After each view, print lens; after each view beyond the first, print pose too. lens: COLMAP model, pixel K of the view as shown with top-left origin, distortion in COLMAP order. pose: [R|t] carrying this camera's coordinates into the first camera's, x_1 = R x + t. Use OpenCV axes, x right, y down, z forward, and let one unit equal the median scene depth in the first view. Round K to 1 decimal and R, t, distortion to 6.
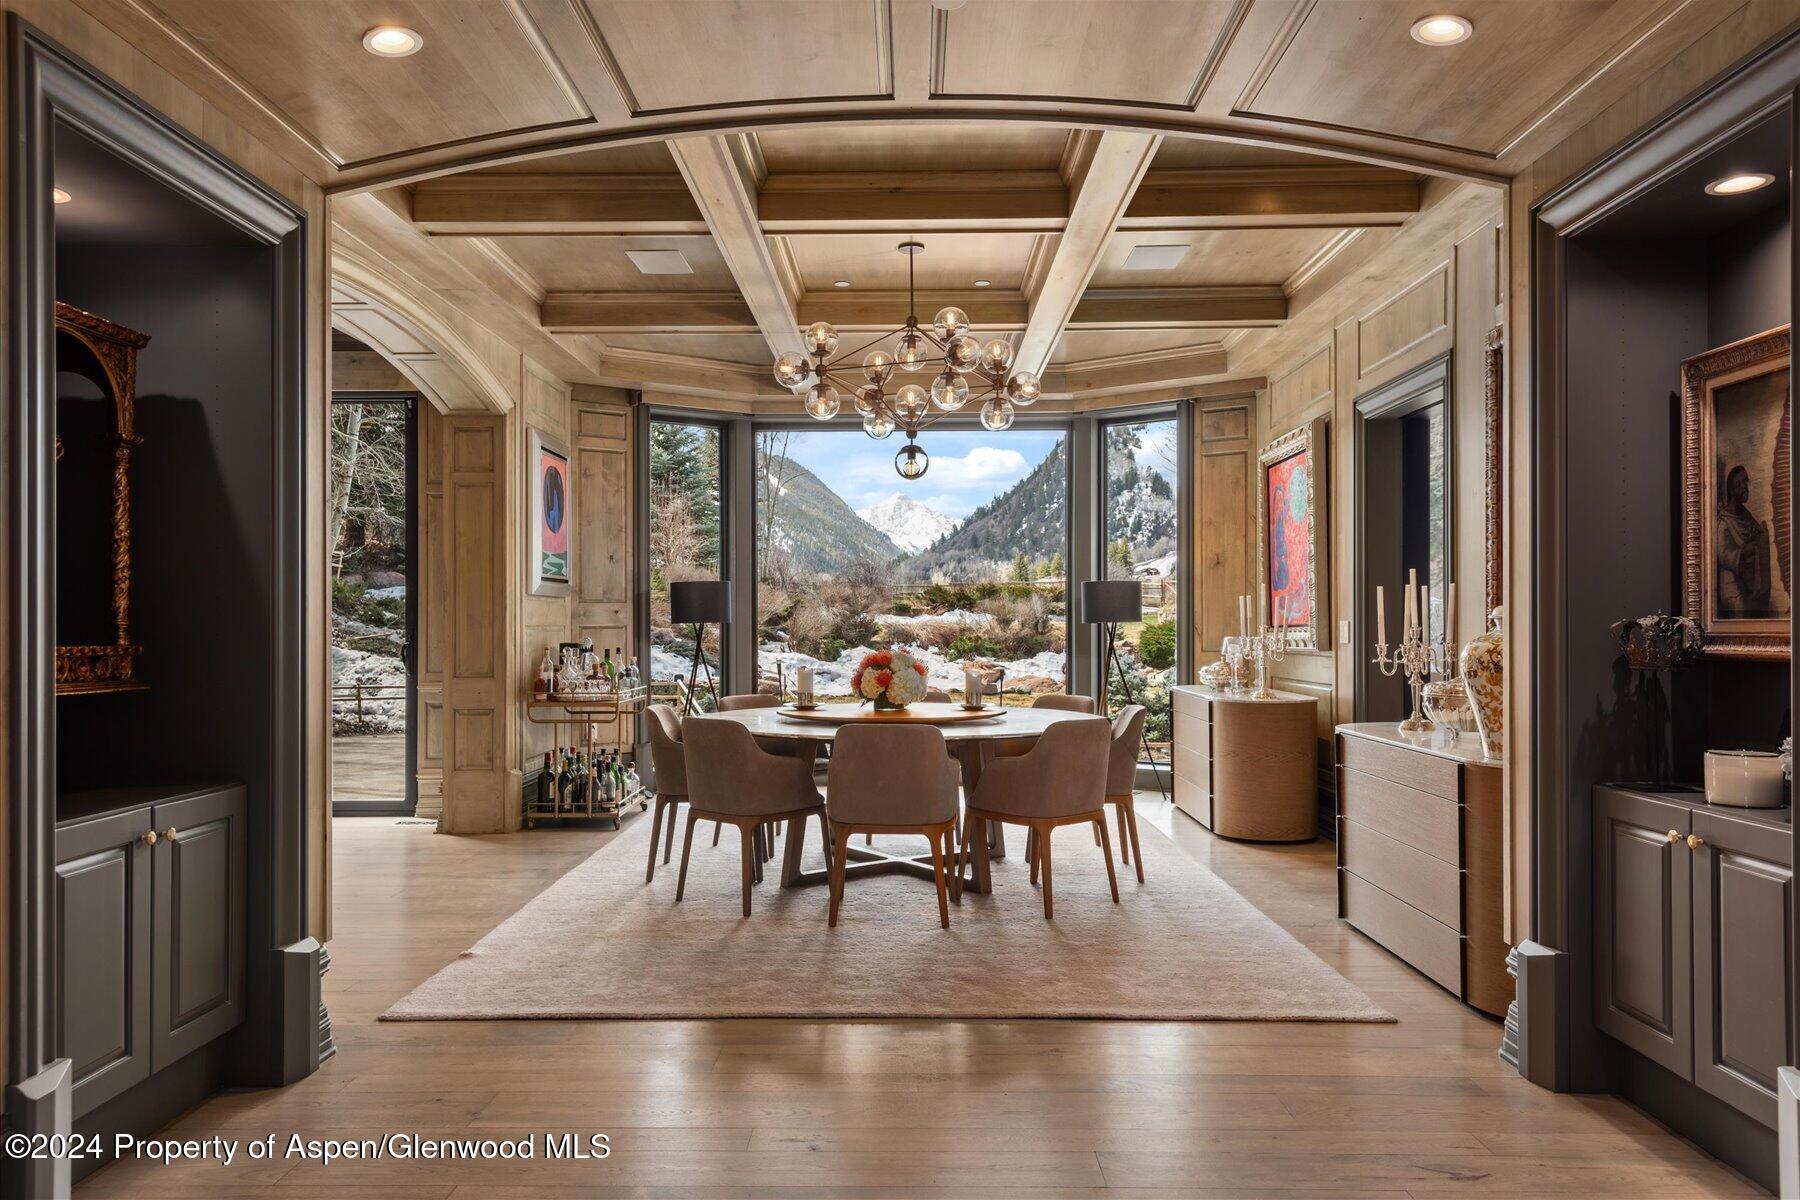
lens RADIAL K [[1231.0, 0, 898.3], [0, 1231.0, 622.4], [0, 0, 1]] dist [0.006036, 0.001528]
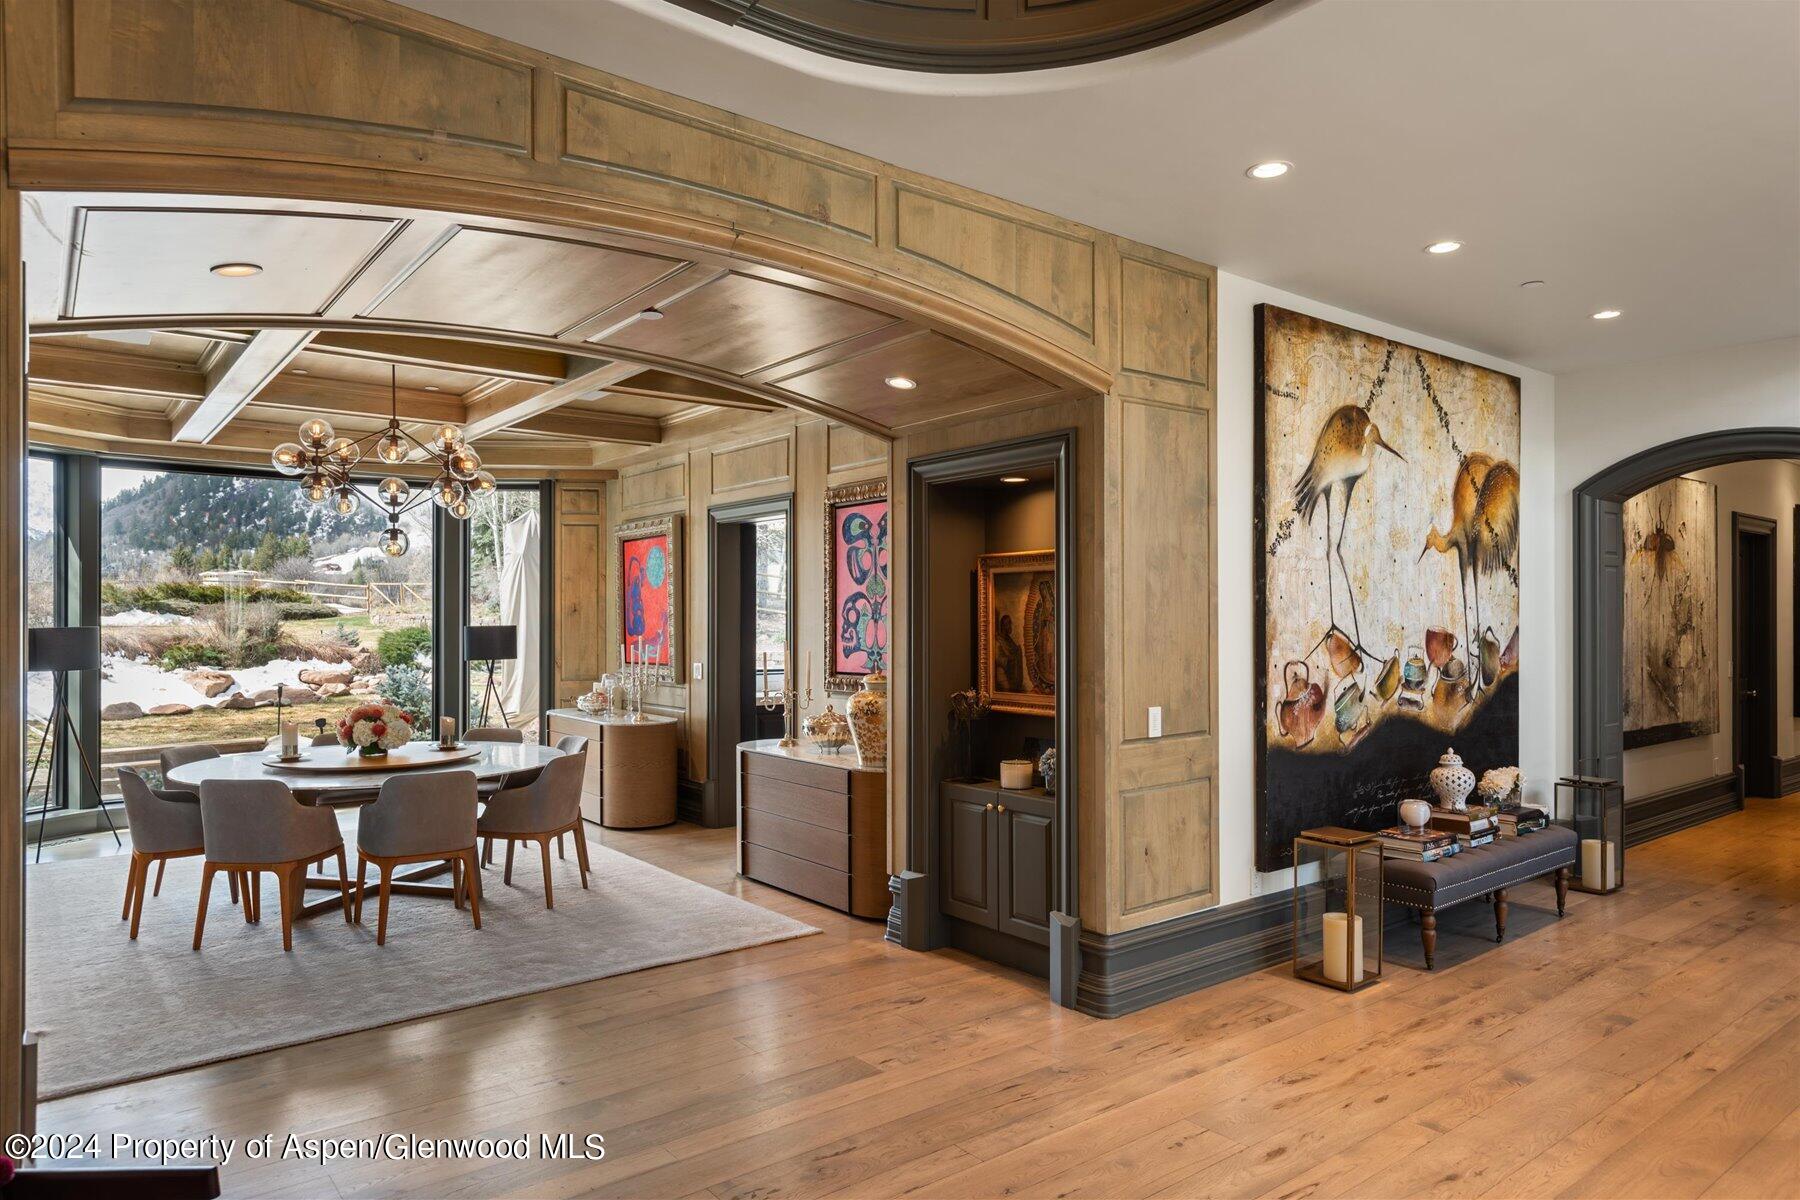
lens RADIAL K [[1095.3, 0, 900.5], [0, 1095.3, 609.7], [0, 0, 1]] dist [0.029436, -0.023832]
pose [[0.777085, 0.007842, 0.629347, -0.403401], [-0.003572, 0.999961, -0.008050, -0.087068], [-0.629385, 0.004008, 0.777083, -0.187160]]
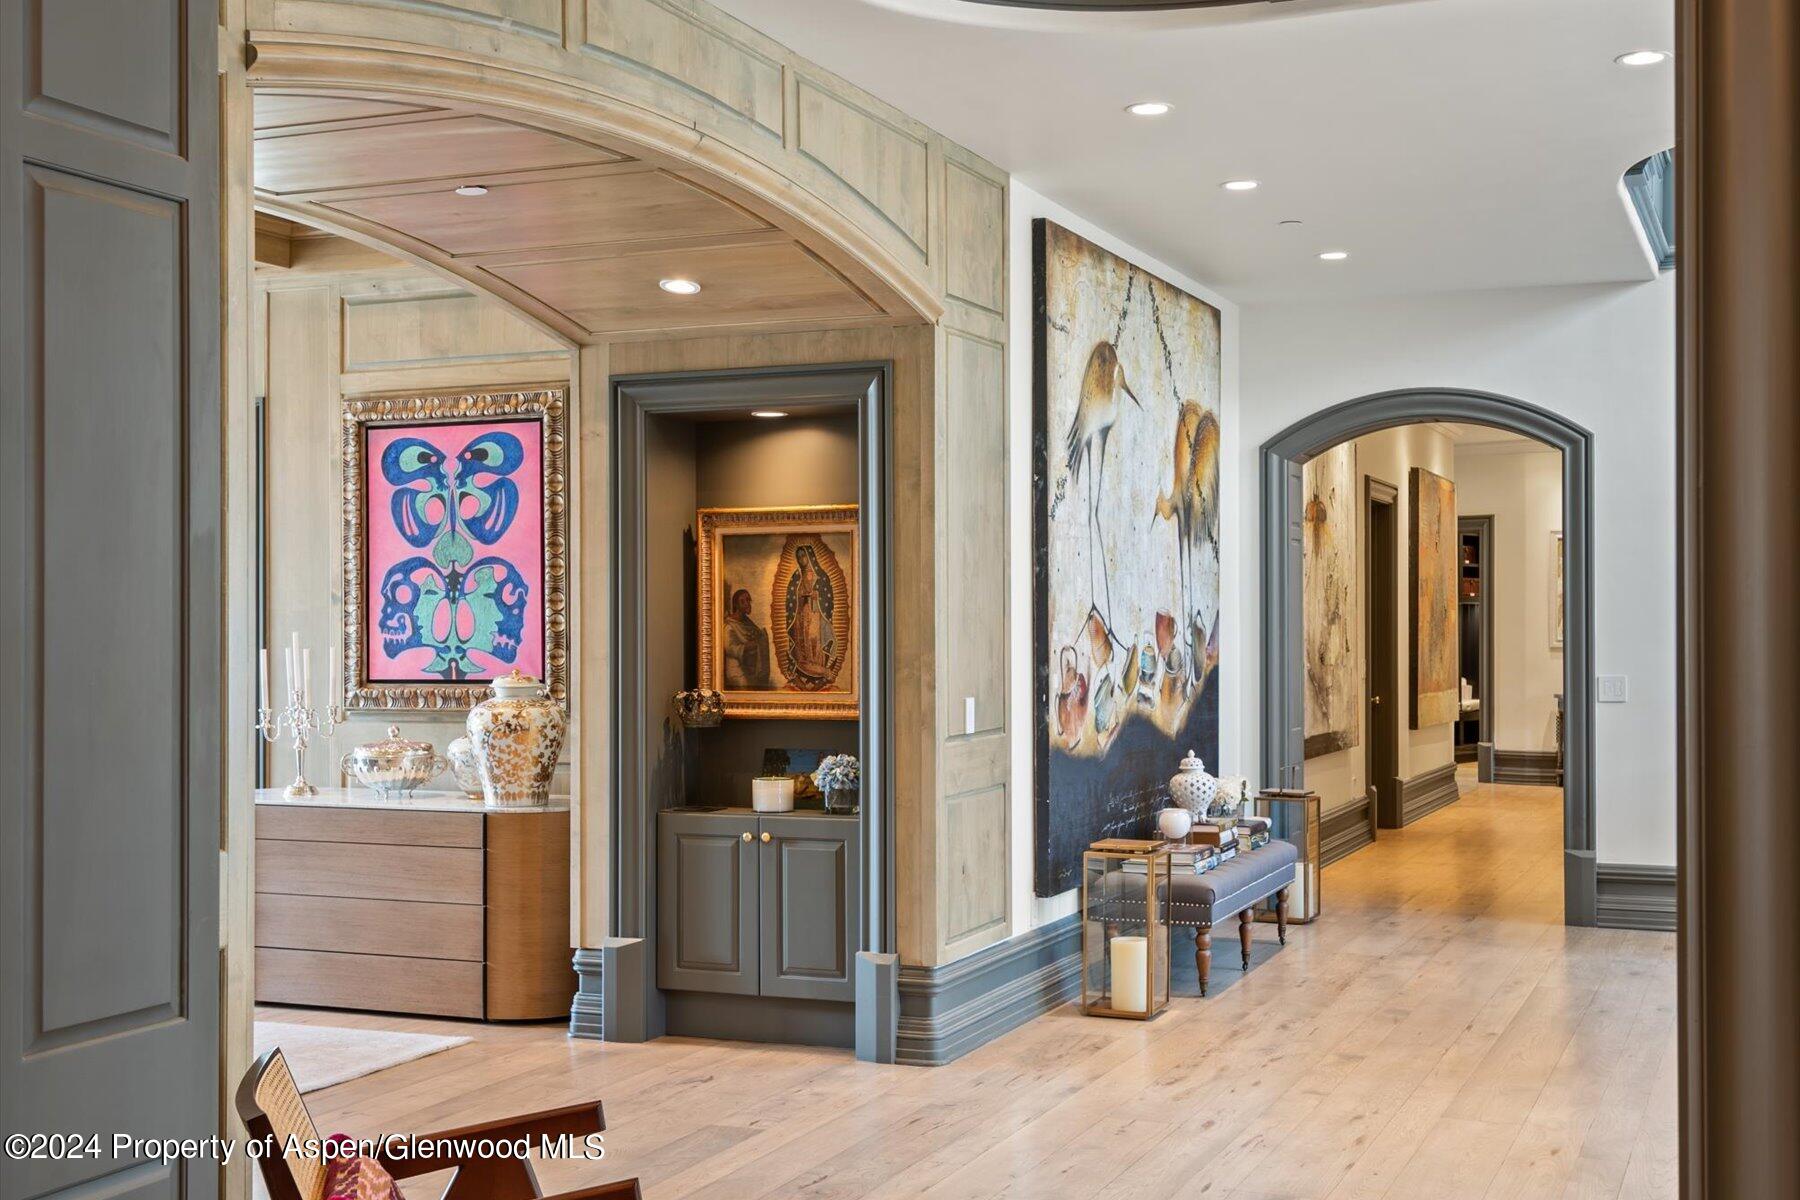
lens RADIAL K [[2110.9, 0, 900.0], [0, 2110.9, 600.0], [0, 0, 1]] dist [0.057738, -0.012609]
pose [[0.373295, 0.012558, 0.927628, -1.185030], [-0.002205, 0.999918, -0.012649, -0.059006], [-0.927710, 0.002677, 0.373292, -0.101744]]
